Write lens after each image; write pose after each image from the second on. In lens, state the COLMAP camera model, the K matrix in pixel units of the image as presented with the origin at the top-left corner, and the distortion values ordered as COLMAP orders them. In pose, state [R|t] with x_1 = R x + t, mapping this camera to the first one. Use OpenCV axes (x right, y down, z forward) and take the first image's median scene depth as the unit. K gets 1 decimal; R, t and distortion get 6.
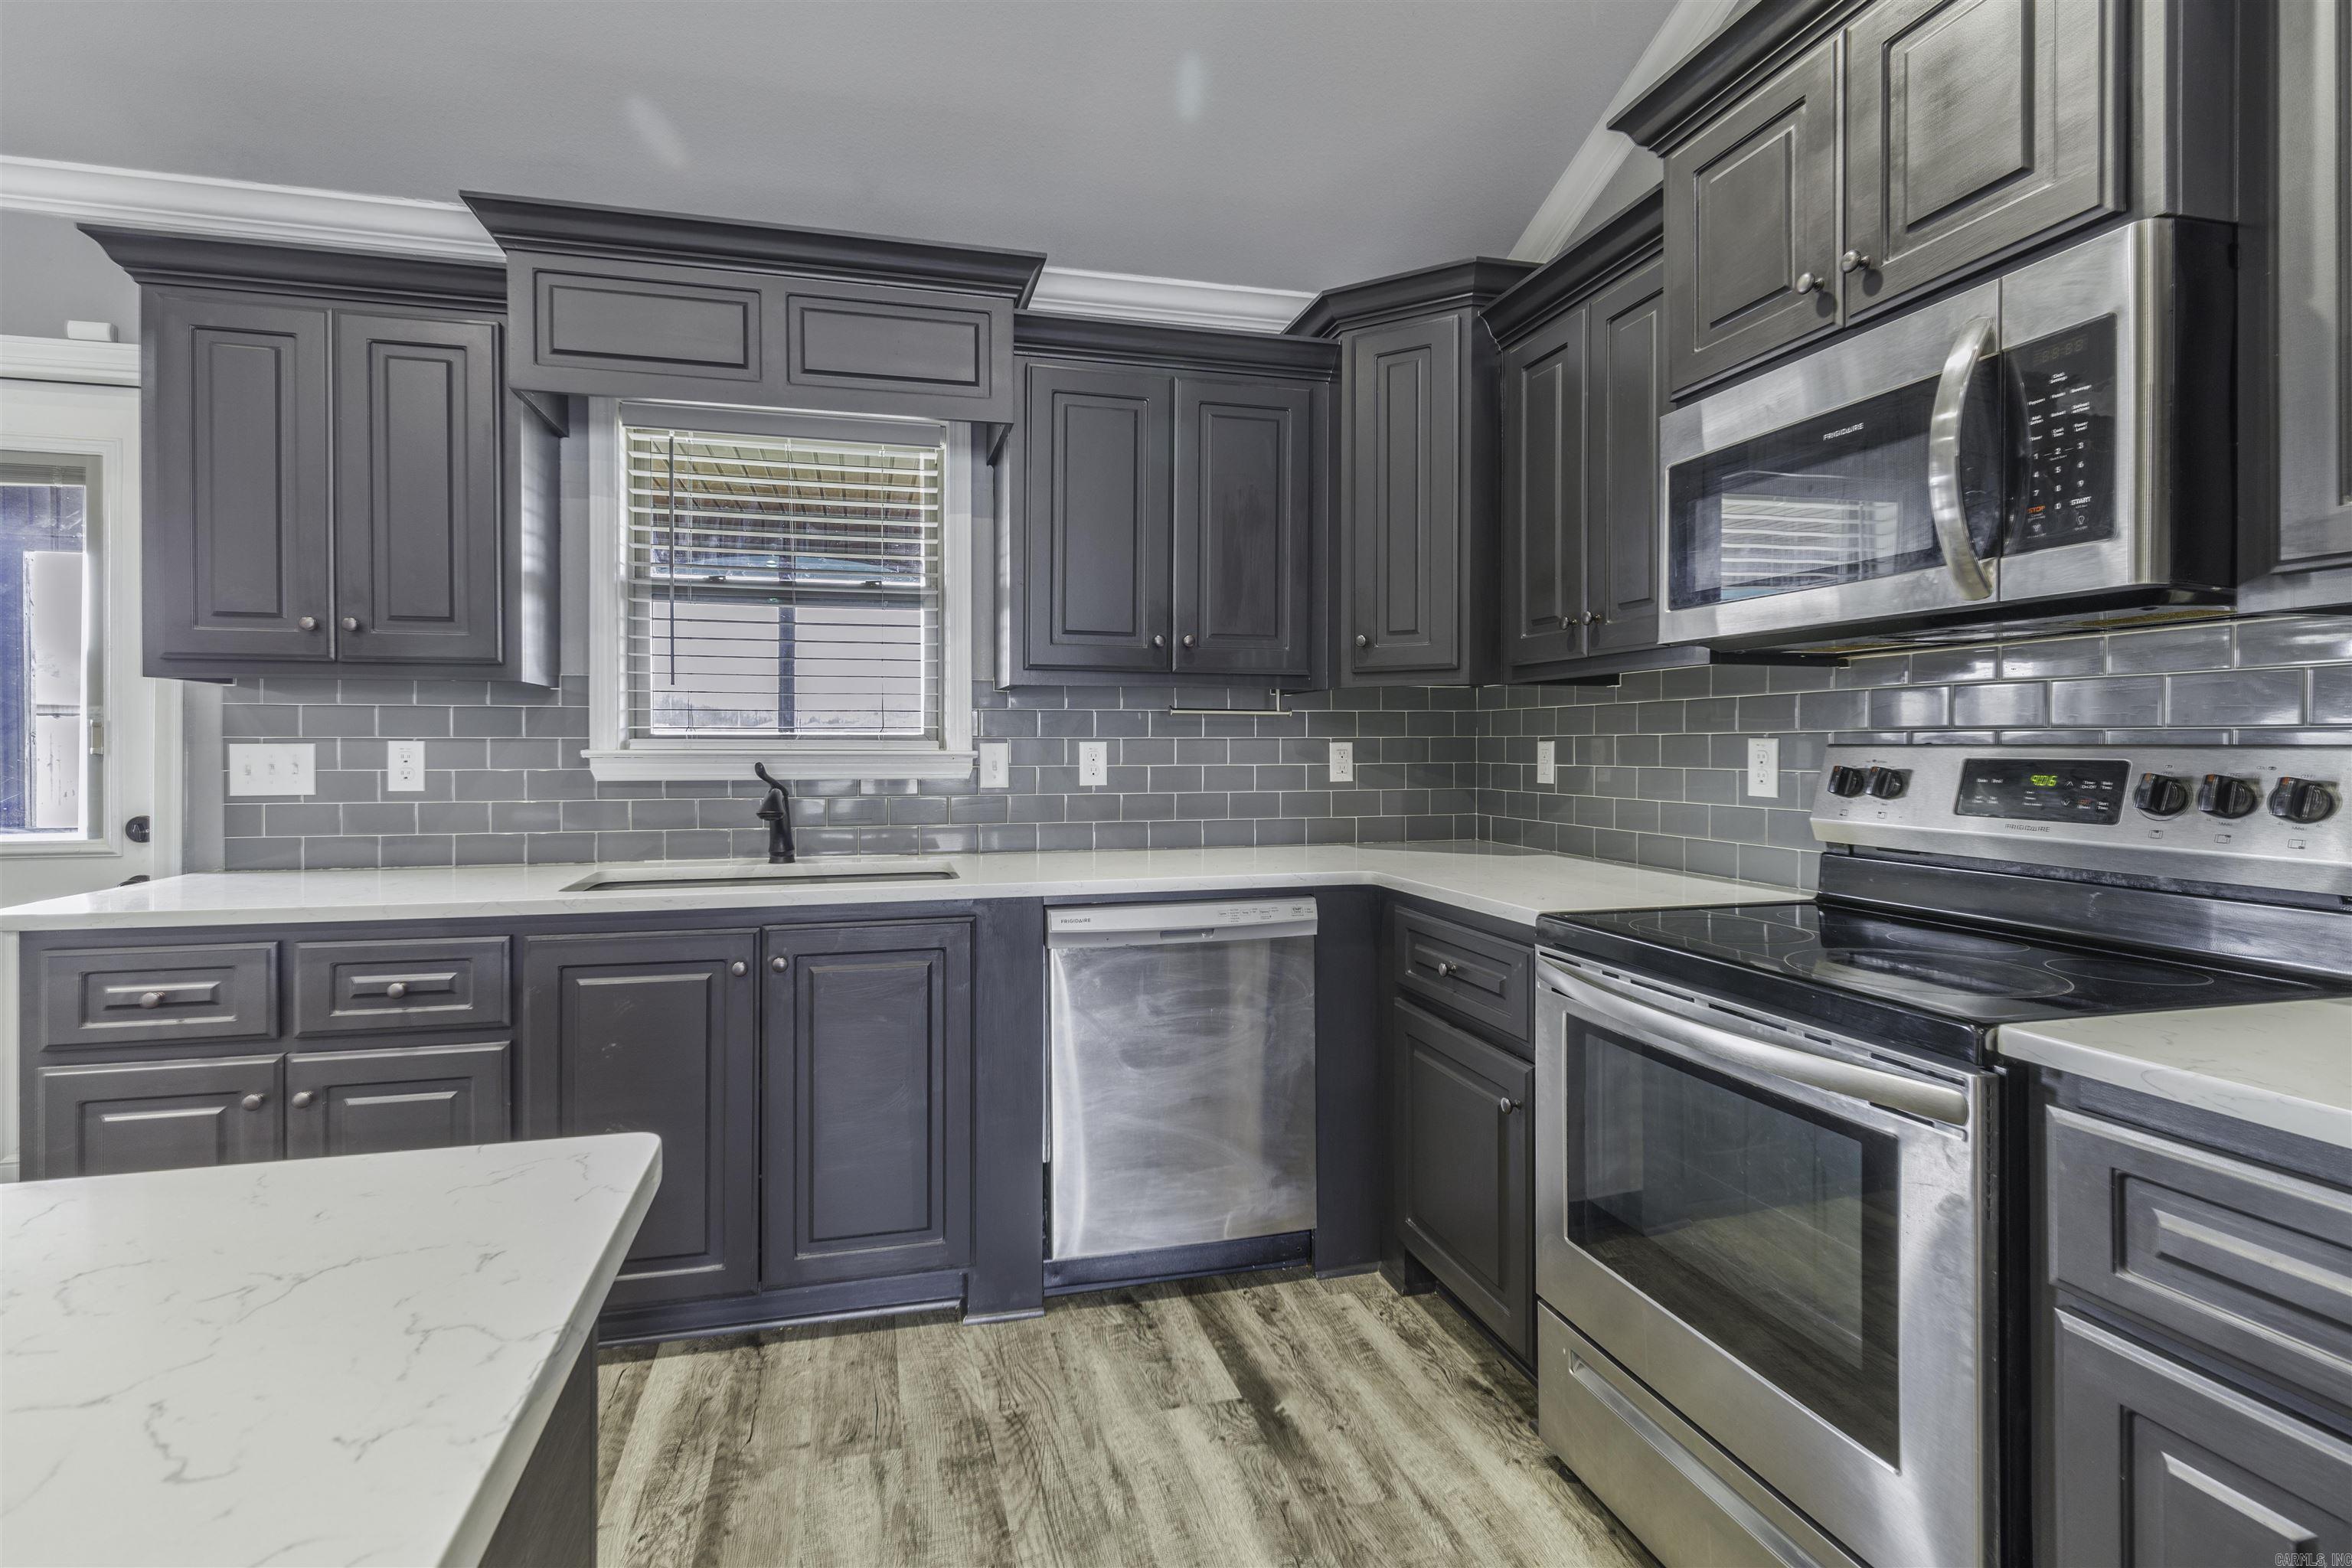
lens RADIAL K [[1093.5, 0, 1154.4], [0, 1093.5, 732.5], [0, 0, 1]] dist [0.010115, -0.002692]
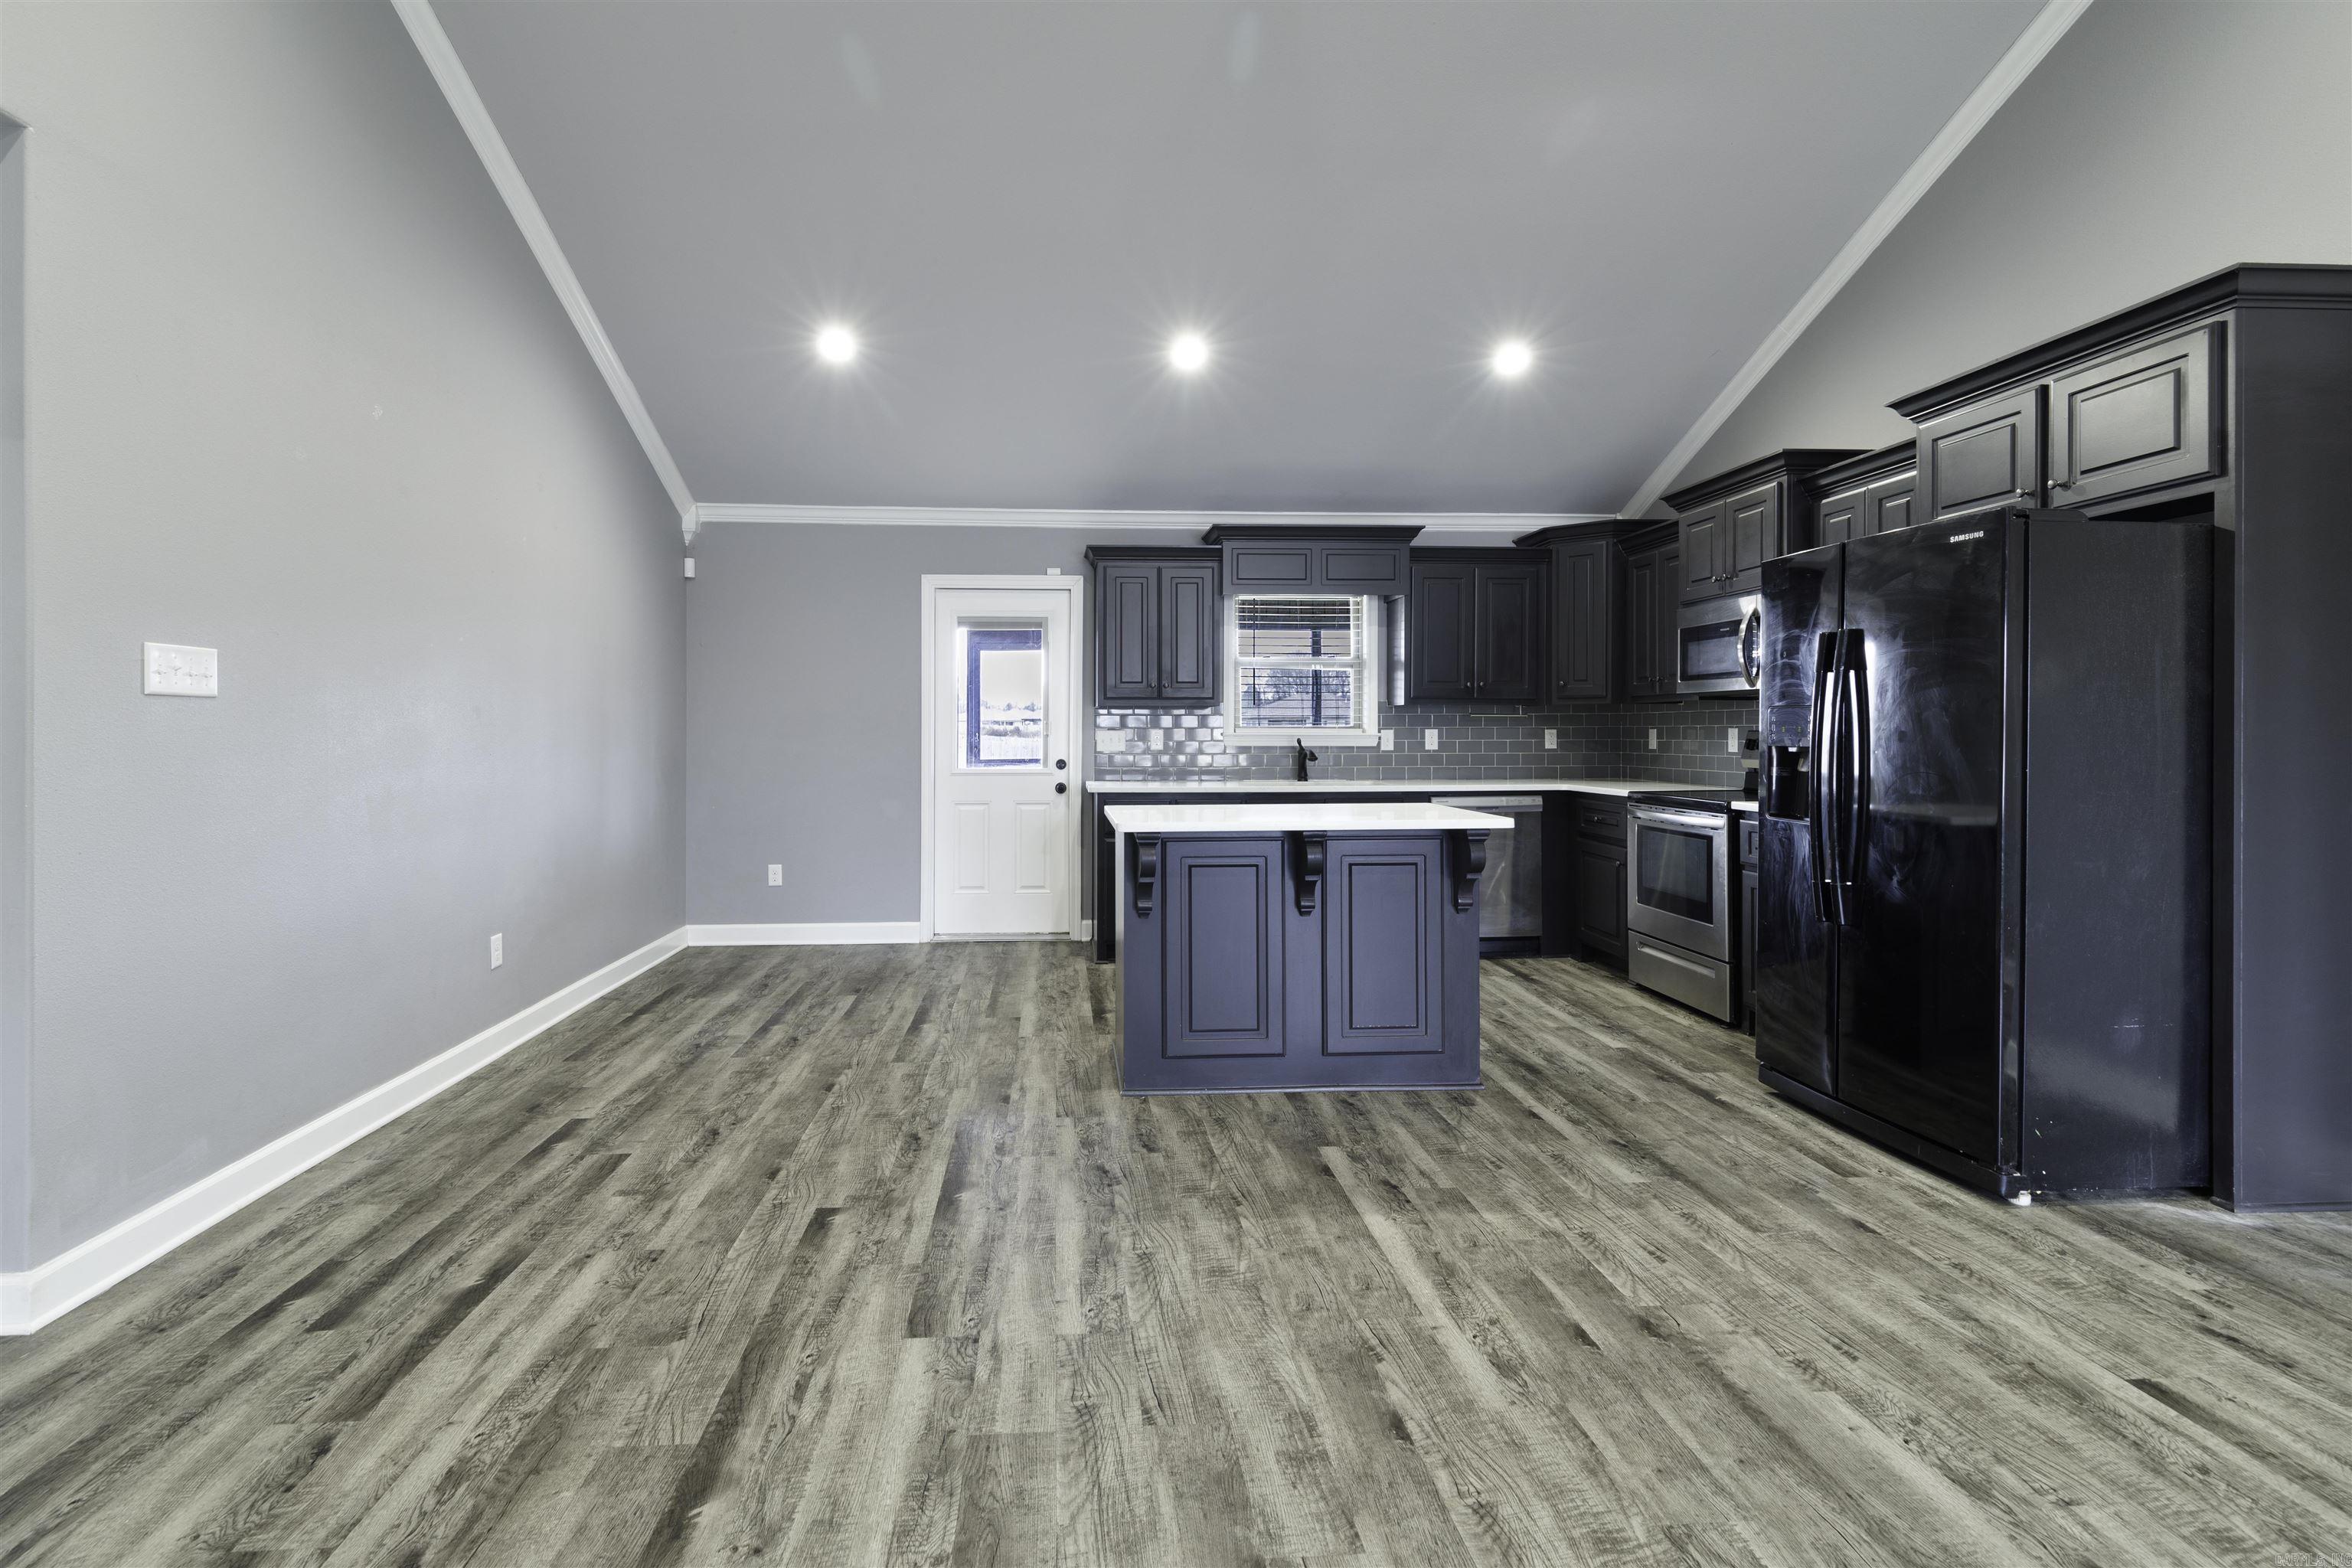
lens RADIAL K [[1093.5, 0, 1138.4], [0, 1093.5, 747.8], [0, 0, 1]] dist [0.010115, -0.002692]
pose [[0.983981, 0.001851, -0.178266, -0.282876], [0.003693, 0.999520, 0.030763, -0.027988], [0.178237, -0.030928, 0.983501, -1.457856]]
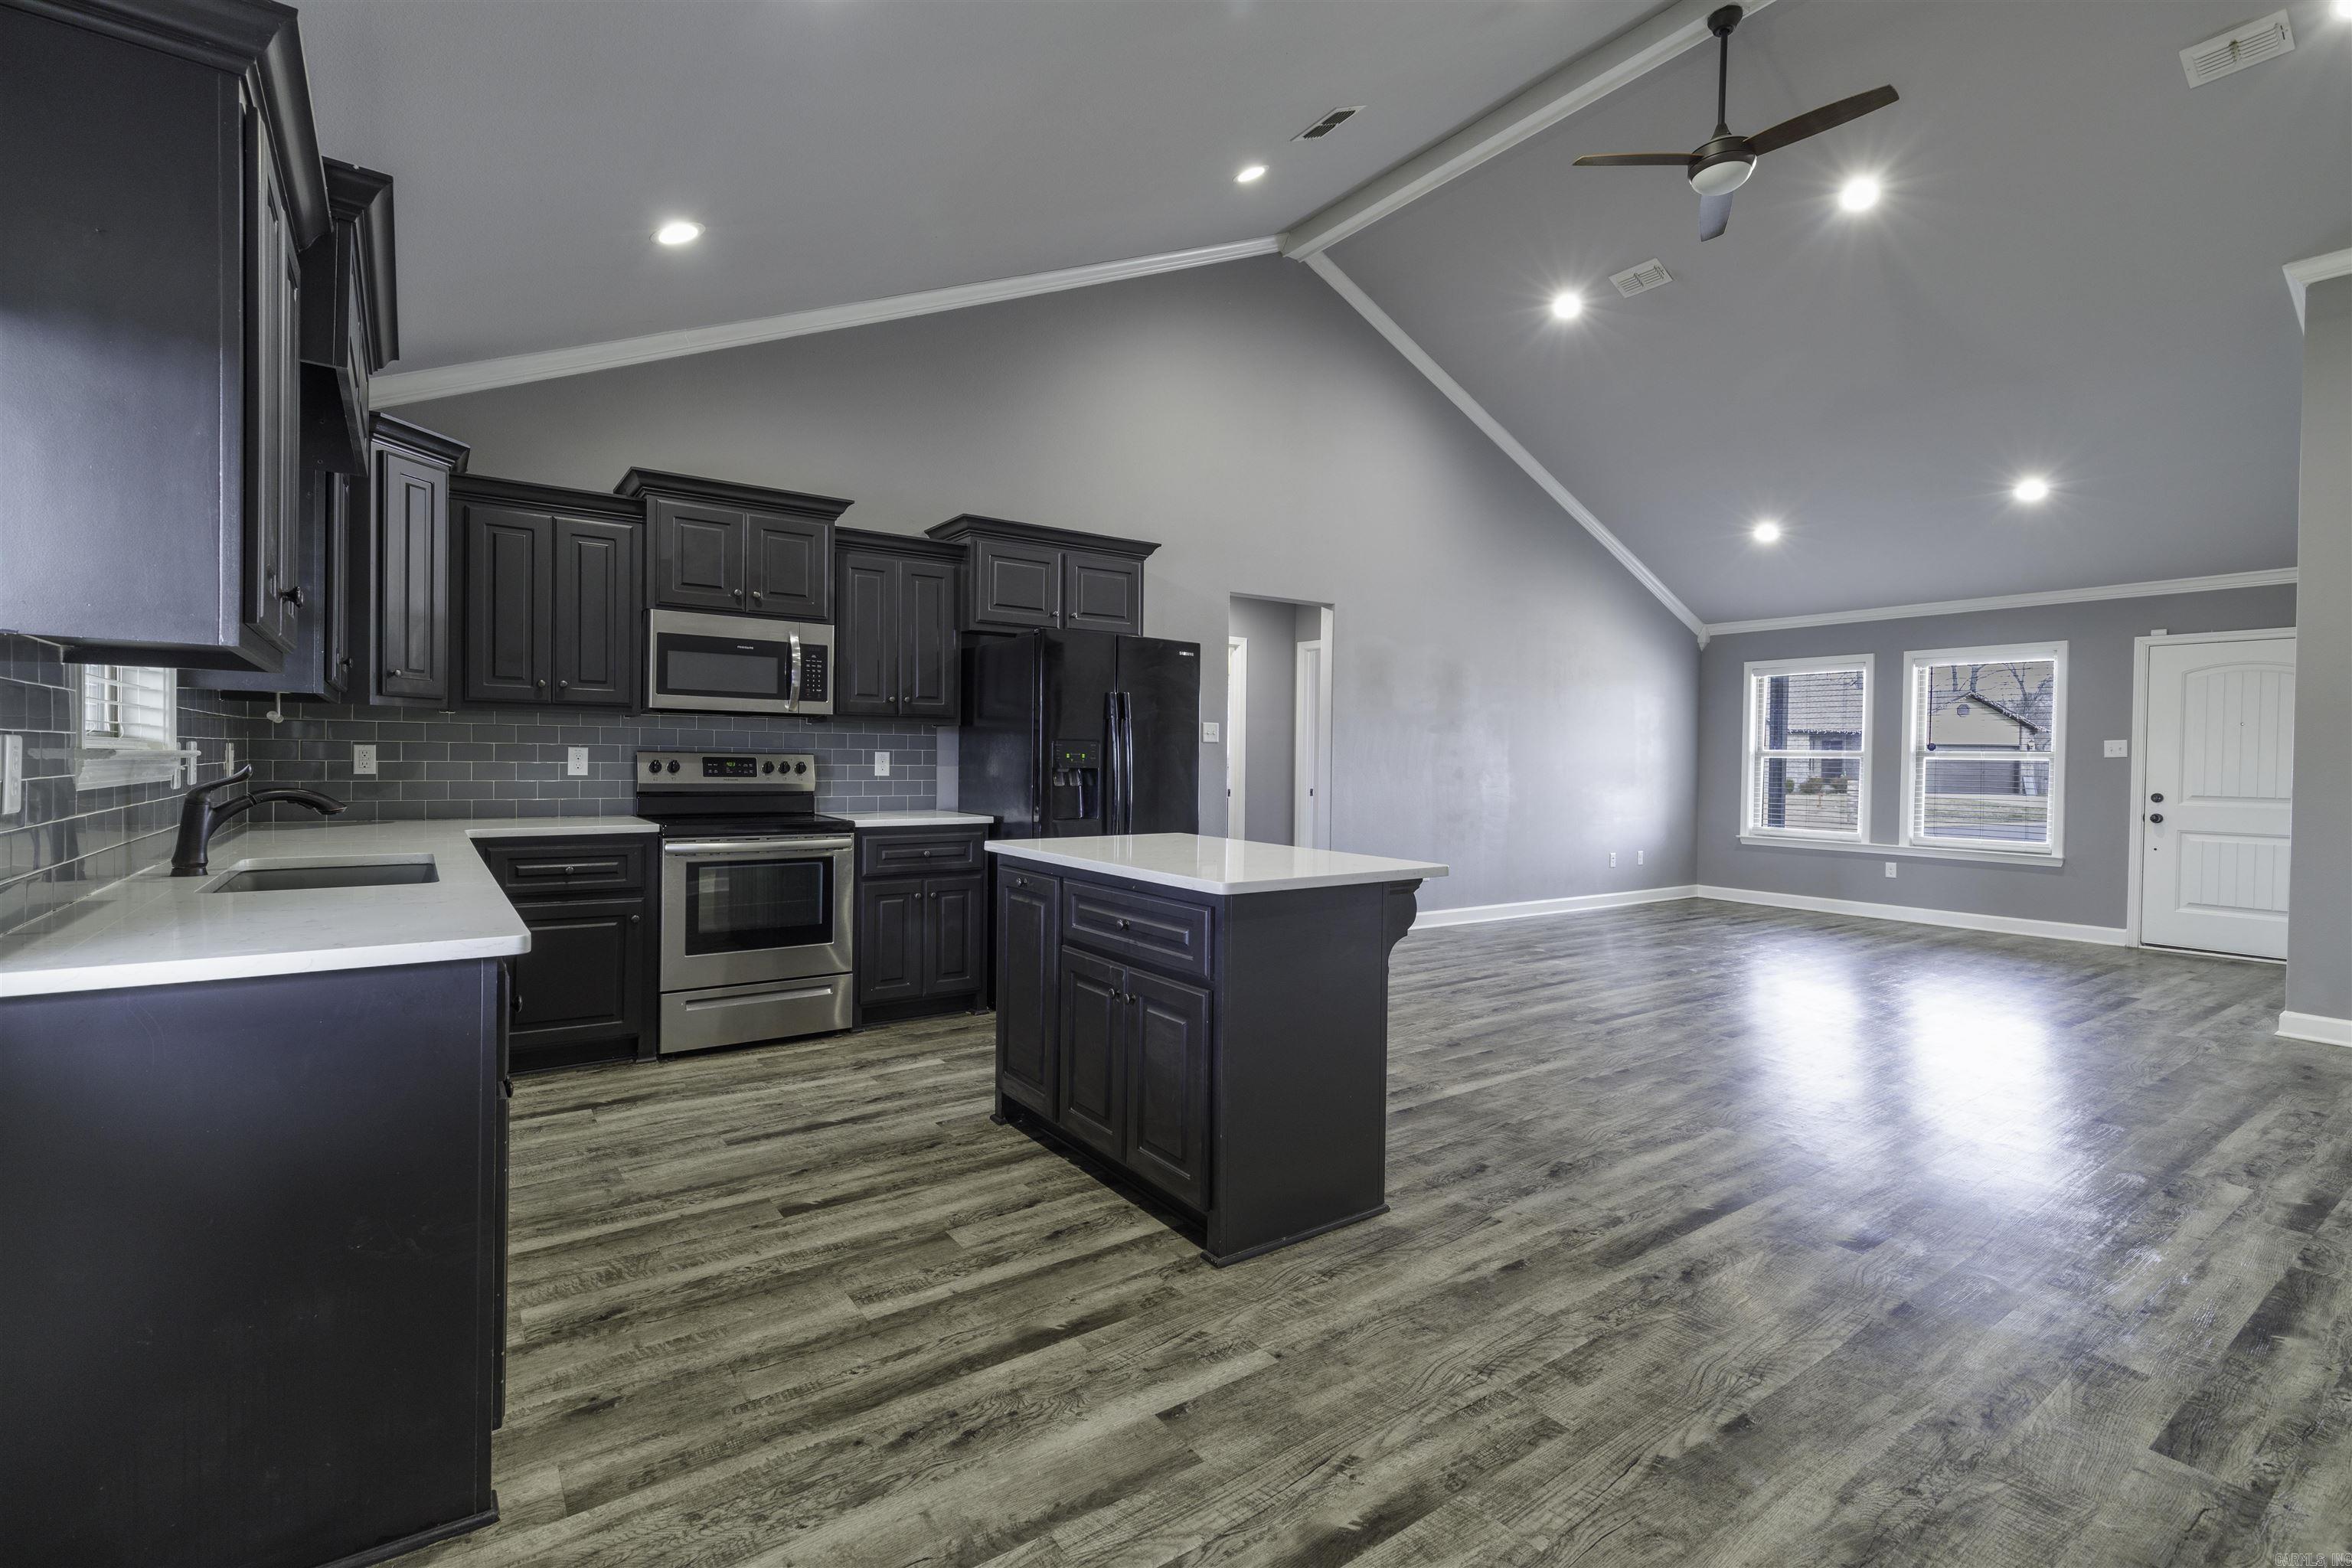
lens RADIAL K [[1065.9, 0, 1148.0], [0, 1065.9, 773.7], [0, 0, 1]] dist [0.006934, -0.002941]
pose [[-0.353356, -0.017988, 0.935316, -1.542635], [-0.025270, 0.999634, 0.009678, 0.007591], [-0.935148, -0.020215, -0.353681, 0.627978]]
